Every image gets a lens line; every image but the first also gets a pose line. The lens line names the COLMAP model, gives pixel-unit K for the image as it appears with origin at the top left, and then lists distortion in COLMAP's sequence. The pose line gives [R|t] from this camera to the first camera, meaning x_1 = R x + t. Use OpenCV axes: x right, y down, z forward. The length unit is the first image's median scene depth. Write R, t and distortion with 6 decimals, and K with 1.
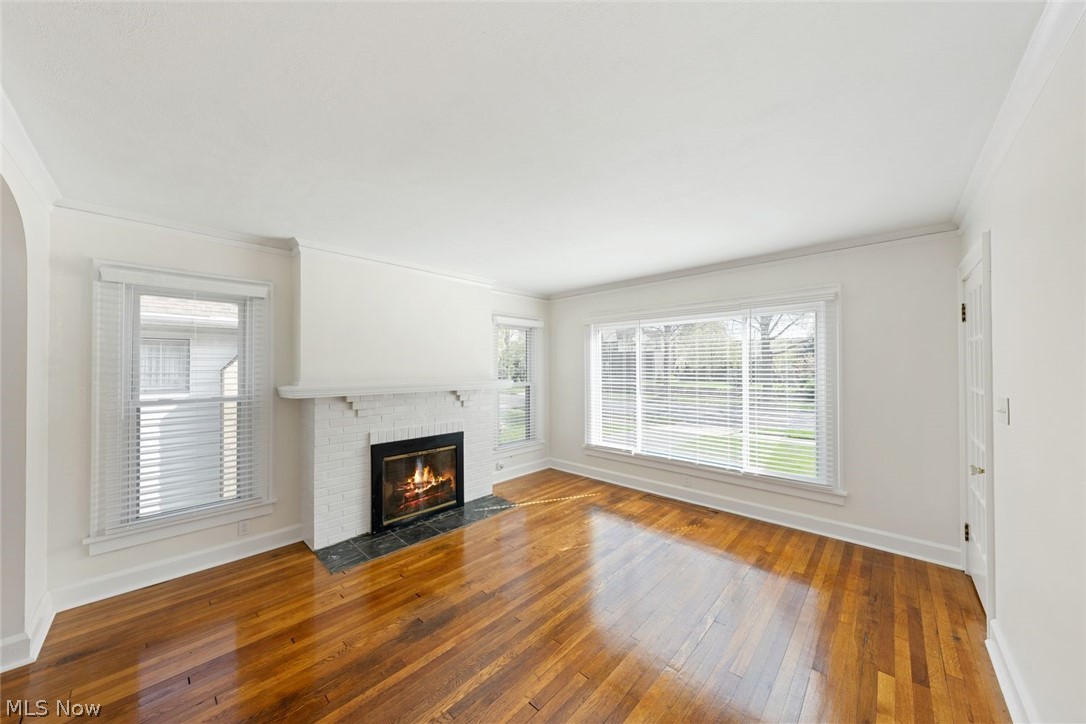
lens RADIAL K [[375.2, 0, 543.9], [0, 375.2, 363.7], [0, 0, 1]] dist [-0.001539, -0.000086]
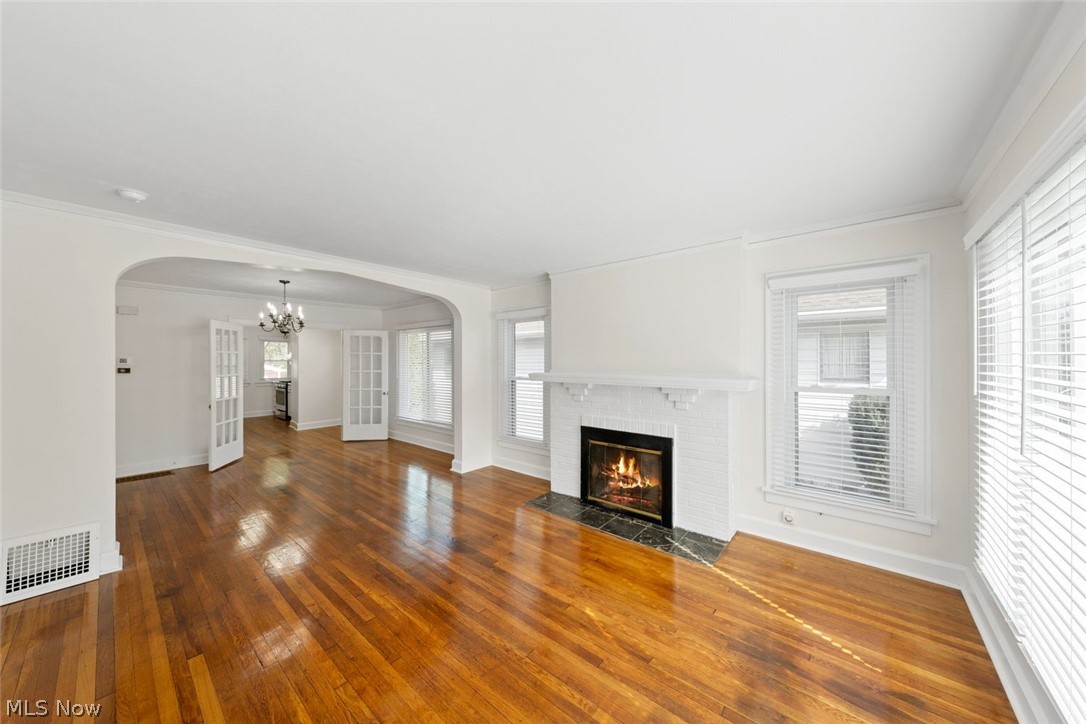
lens RADIAL K [[375.2, 0, 532.3], [0, 375.2, 354.0], [0, 0, 1]] dist [-0.001539, -0.000086]
pose [[0.038527, -0.011757, -0.999188, 0.685386], [0.009943, 0.999886, -0.011382, 0.001931], [0.999208, -0.009497, 0.038640, 0.760959]]
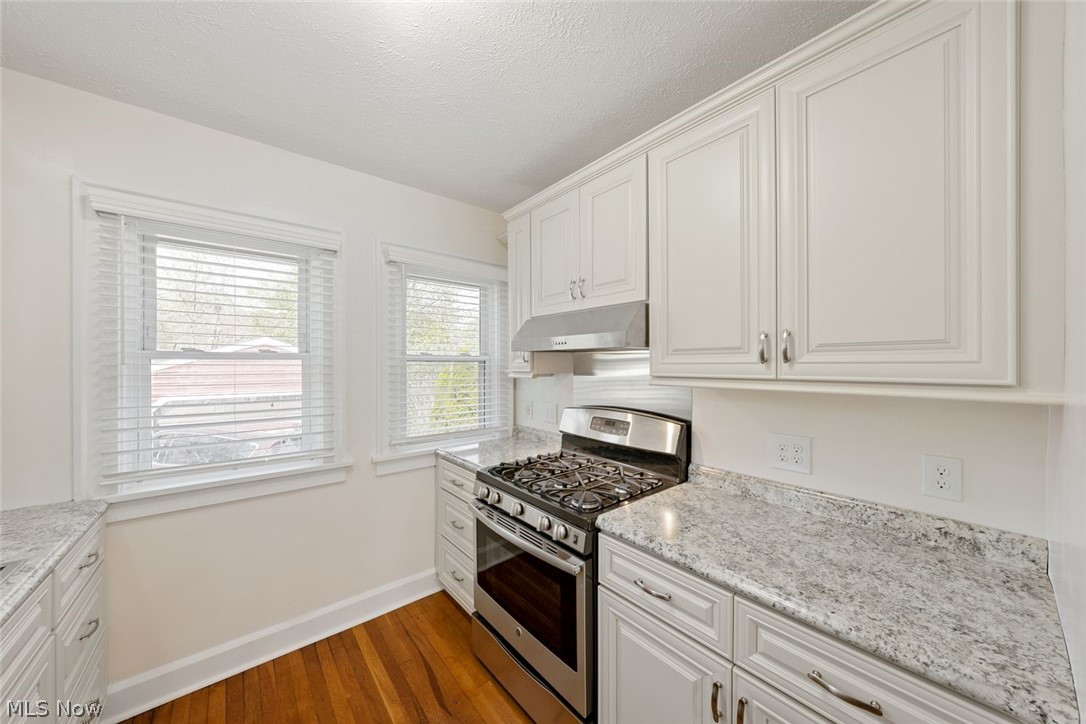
lens RADIAL K [[375.2, 0, 529.0], [0, 375.2, 366.0], [0, 0, 1]] dist [-0.001539, -0.000086]
pose [[-0.147140, 0.019780, -0.988918, -1.623022], [0.005531, 0.999801, 0.019175, 0.000940], [0.989100, -0.002649, -0.147220, -0.855370]]
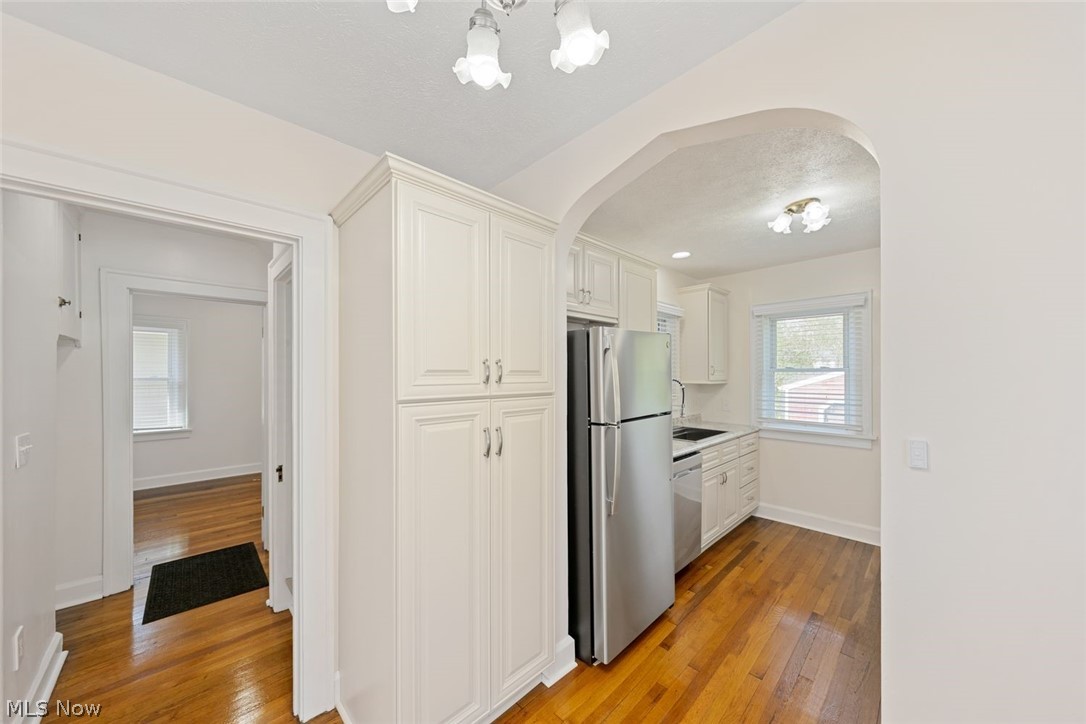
lens RADIAL K [[375.2, 0, 549.6], [0, 375.2, 370.8], [0, 0, 1]] dist [-0.001539, -0.000086]
pose [[-0.998576, 0.008284, 0.052703, -1.424629], [0.007302, 0.999796, -0.018808, 0.010380], [-0.052848, -0.018396, -0.998433, -0.278740]]
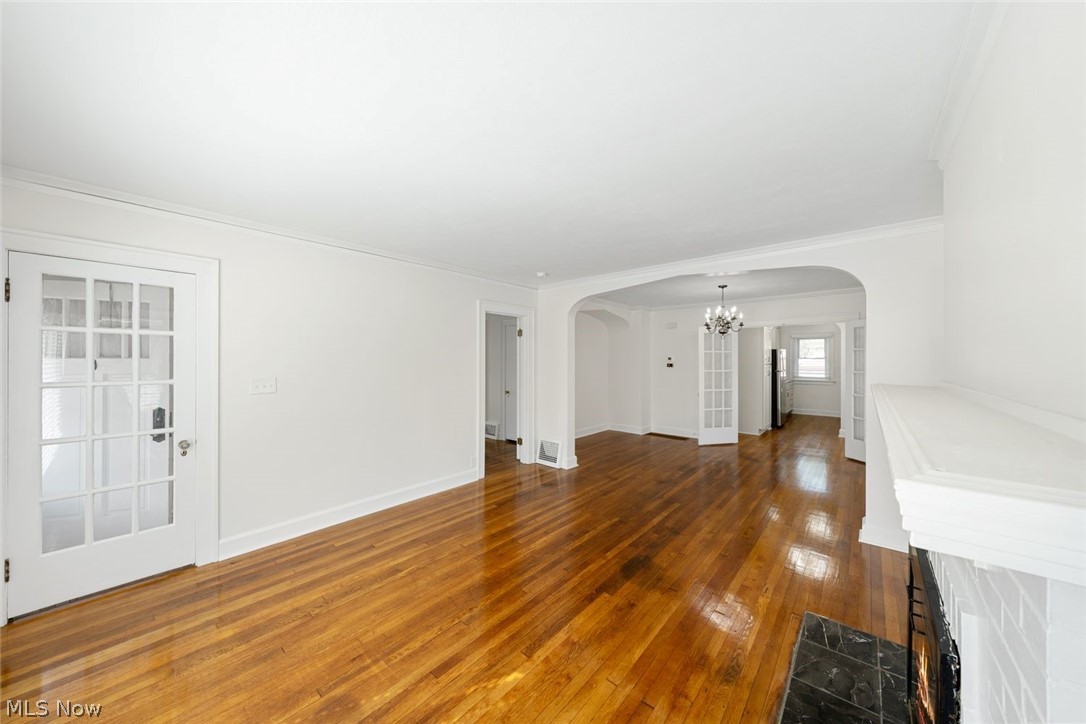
lens RADIAL K [[375.2, 0, 543.0], [0, 375.2, 358.3], [0, 0, 1]] dist [-0.001539, -0.000086]
pose [[-0.999338, 0.004400, -0.036113, 0.026772], [0.004807, 0.999926, -0.011192, 0.015113], [0.036061, -0.011359, -0.999285, 1.383915]]
